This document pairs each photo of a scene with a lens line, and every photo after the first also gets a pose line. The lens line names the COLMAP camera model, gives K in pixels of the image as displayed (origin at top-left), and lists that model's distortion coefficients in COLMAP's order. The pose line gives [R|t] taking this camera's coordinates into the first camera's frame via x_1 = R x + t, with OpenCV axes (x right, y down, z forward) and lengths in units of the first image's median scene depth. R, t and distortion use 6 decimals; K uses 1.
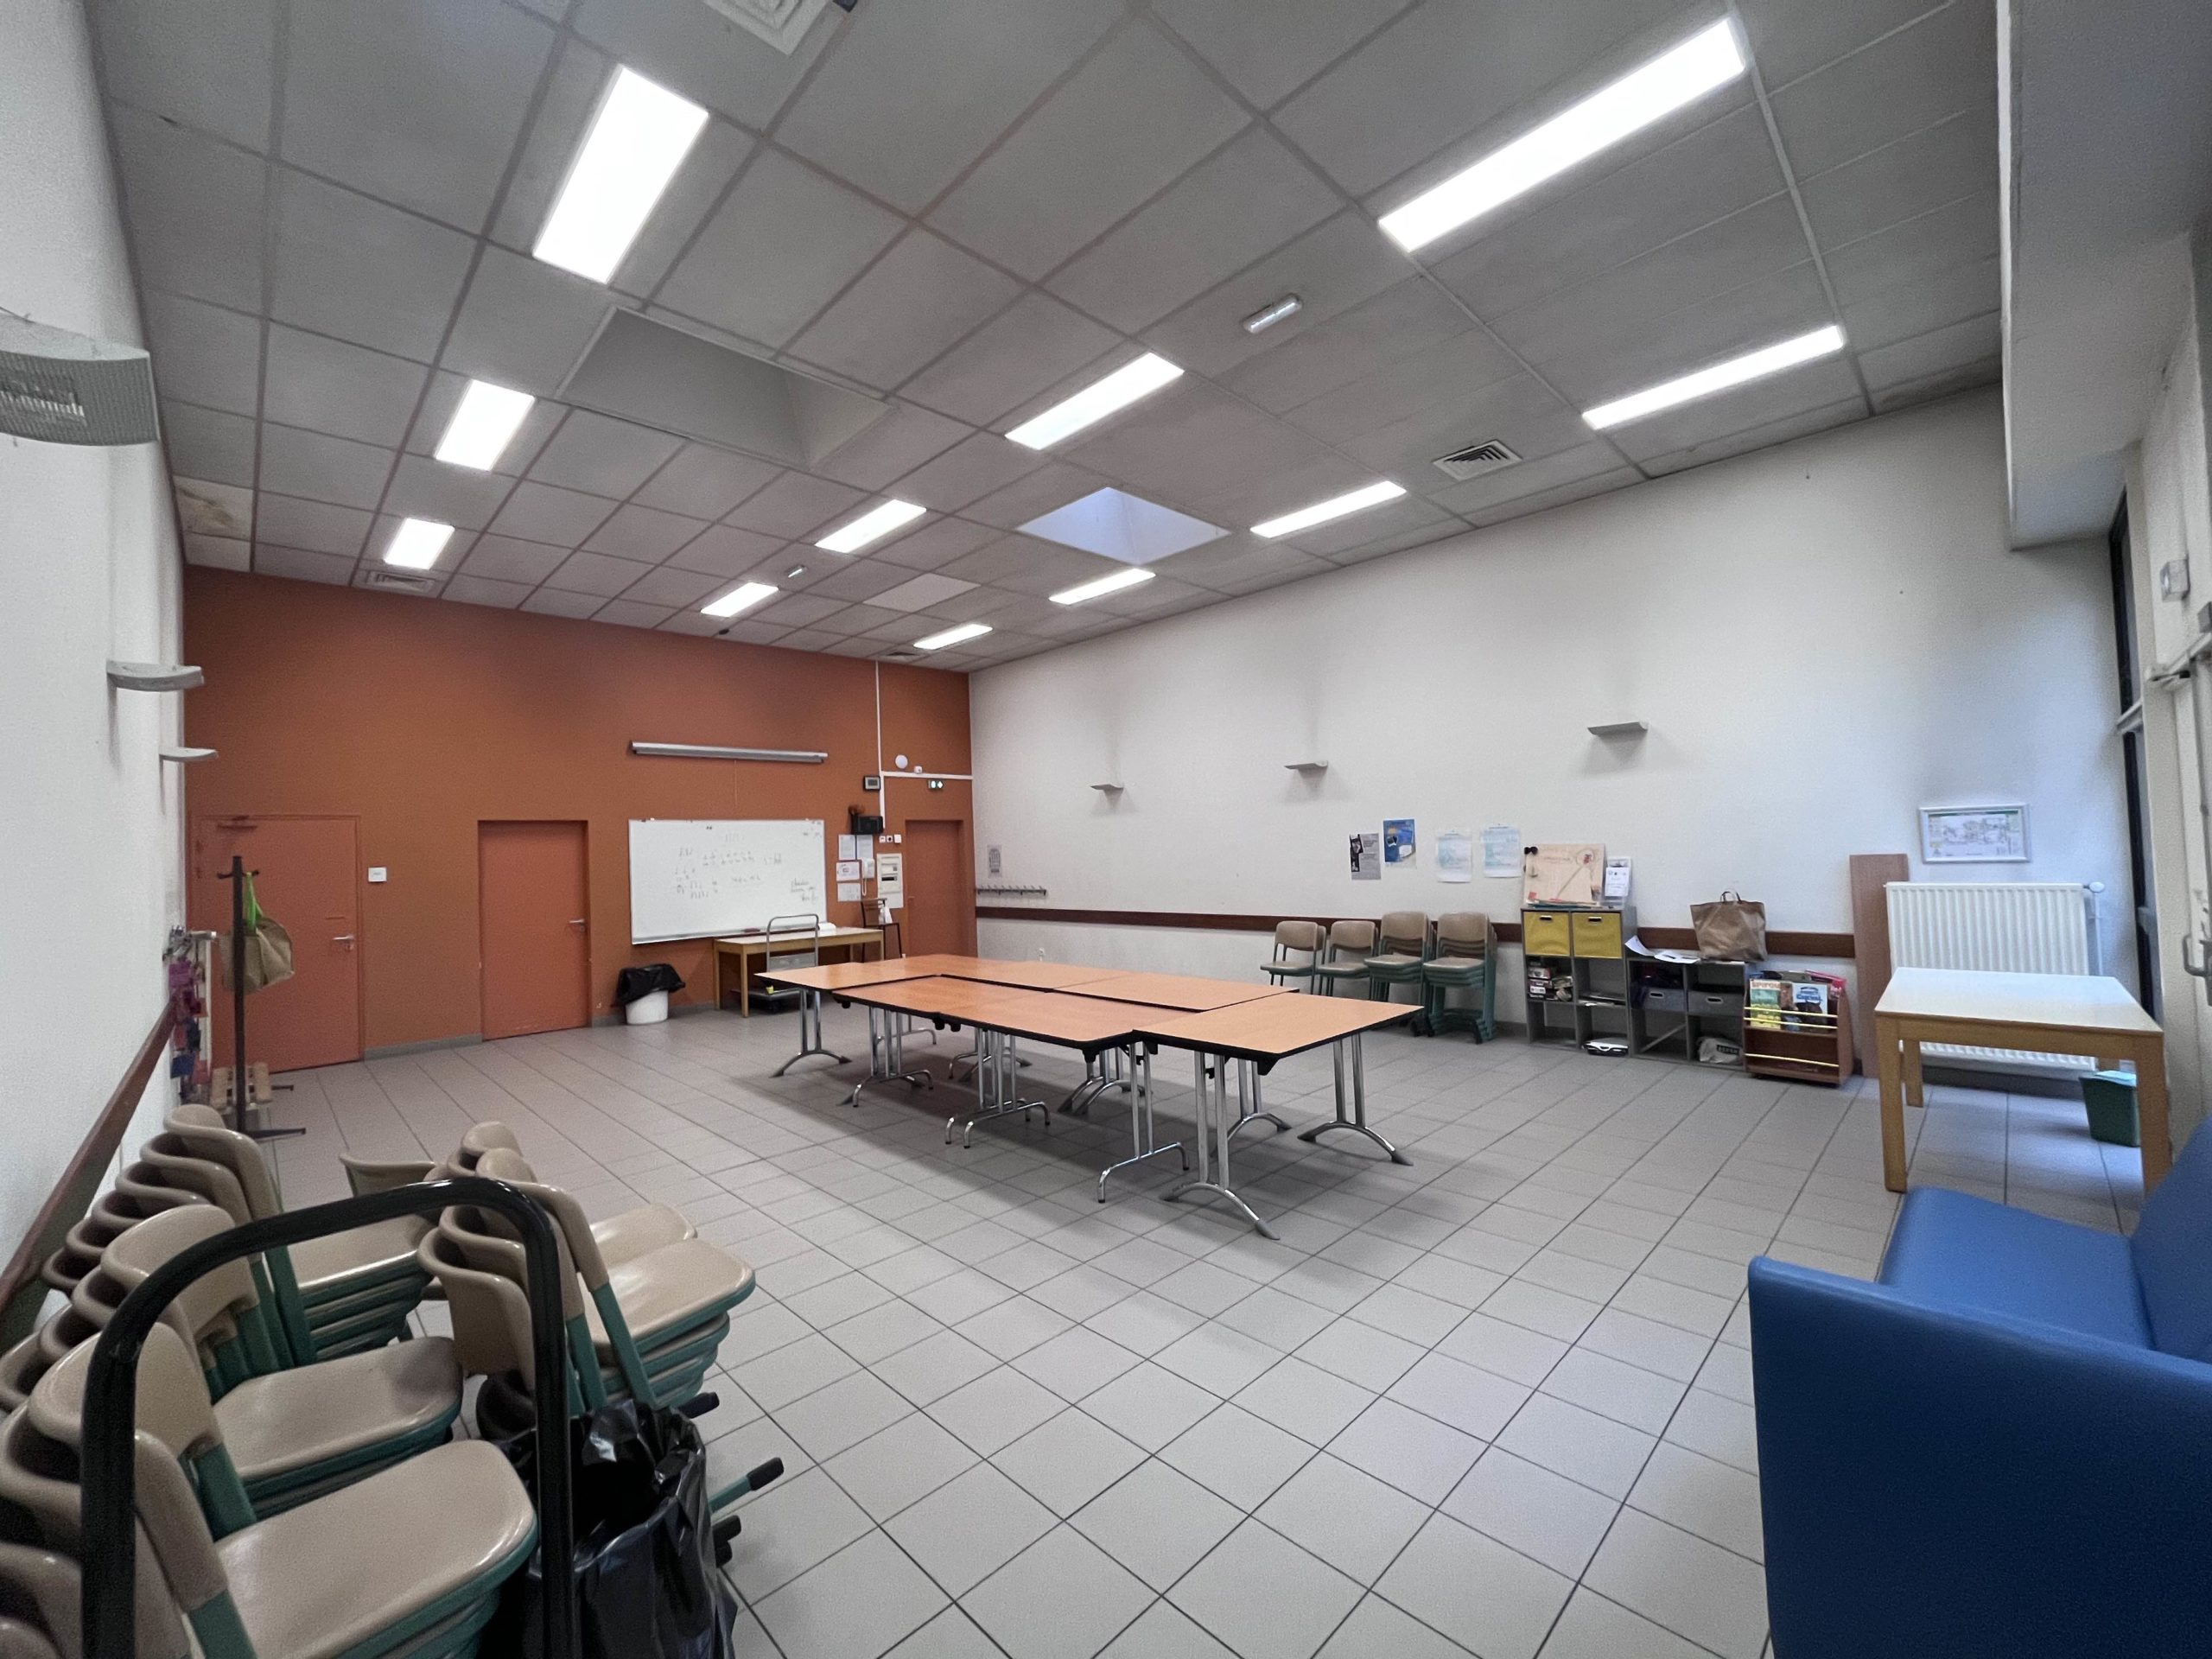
lens RADIAL K [[890.1, 0, 1106.0], [0, 890.1, 829.5], [0, 0, 1]] dist [-0.001849, -0.000356]
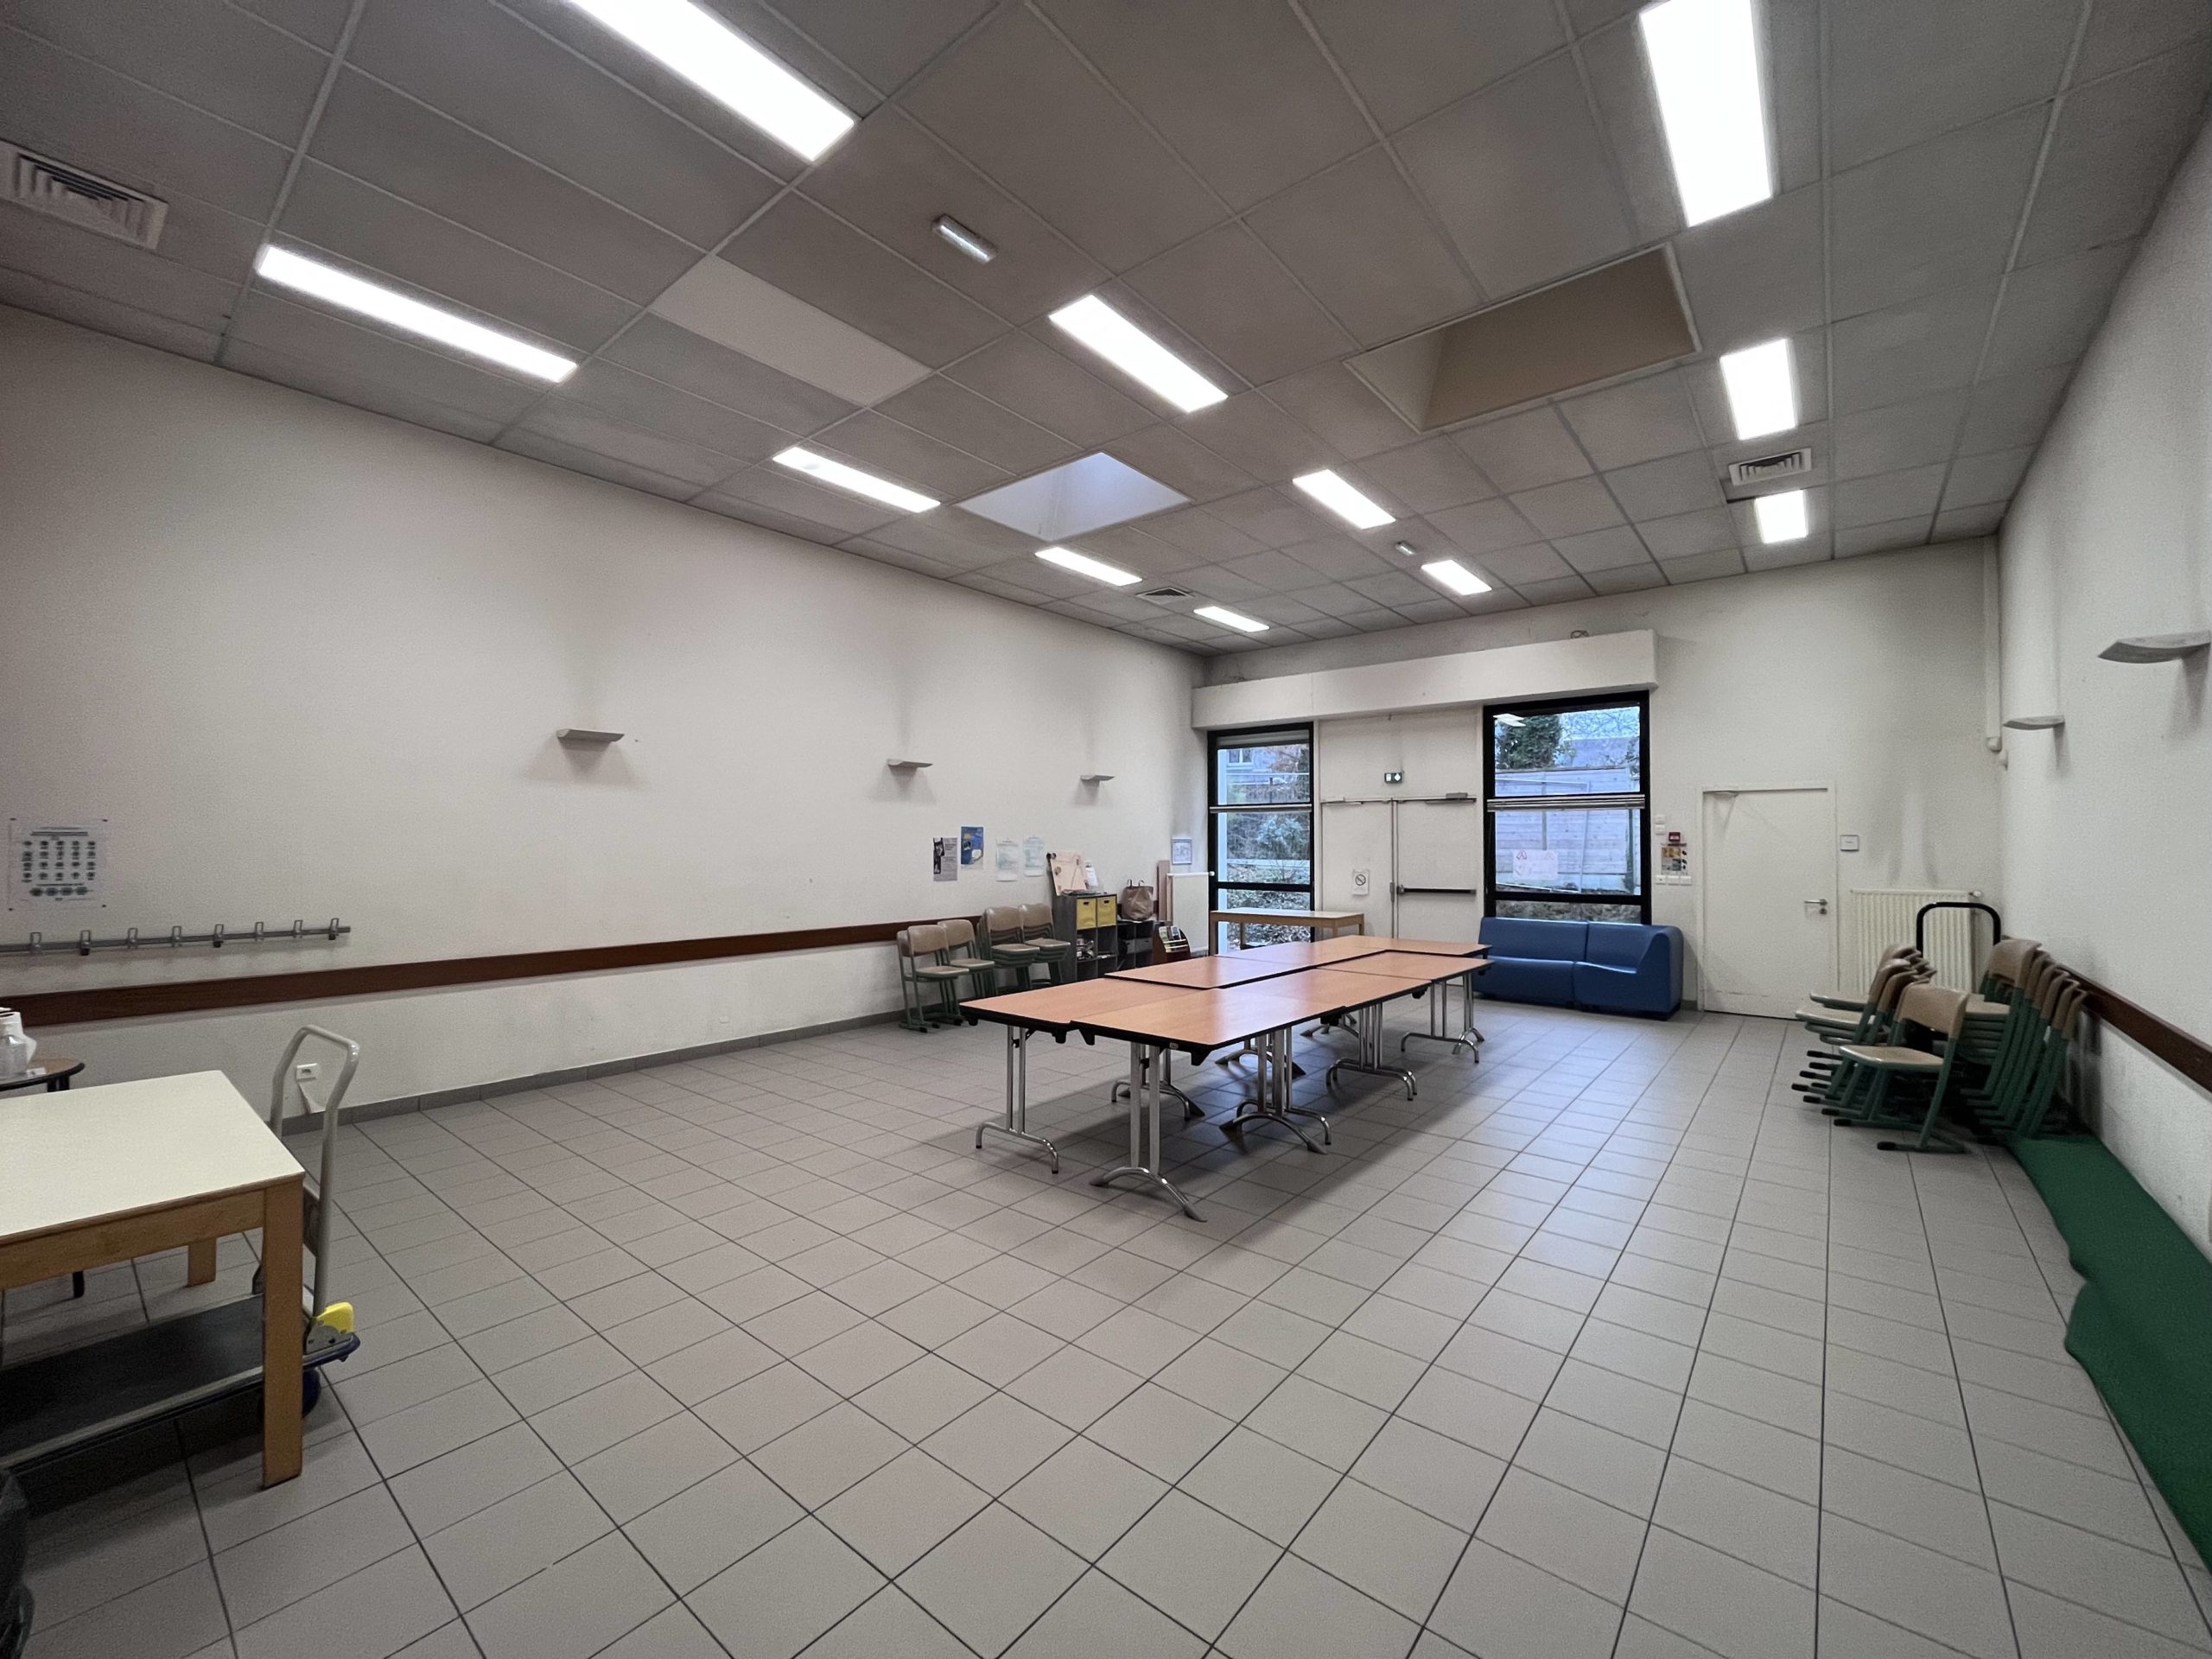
lens RADIAL K [[890.1, 0, 1106.0], [0, 890.1, 829.5], [0, 0, 1]] dist [-0.001849, -0.000356]
pose [[-0.108157, 0.049447, 0.992903, -0.795747], [-0.023214, 0.998364, -0.052247, 0.047011], [-0.993863, -0.028700, -0.106832, 0.945692]]
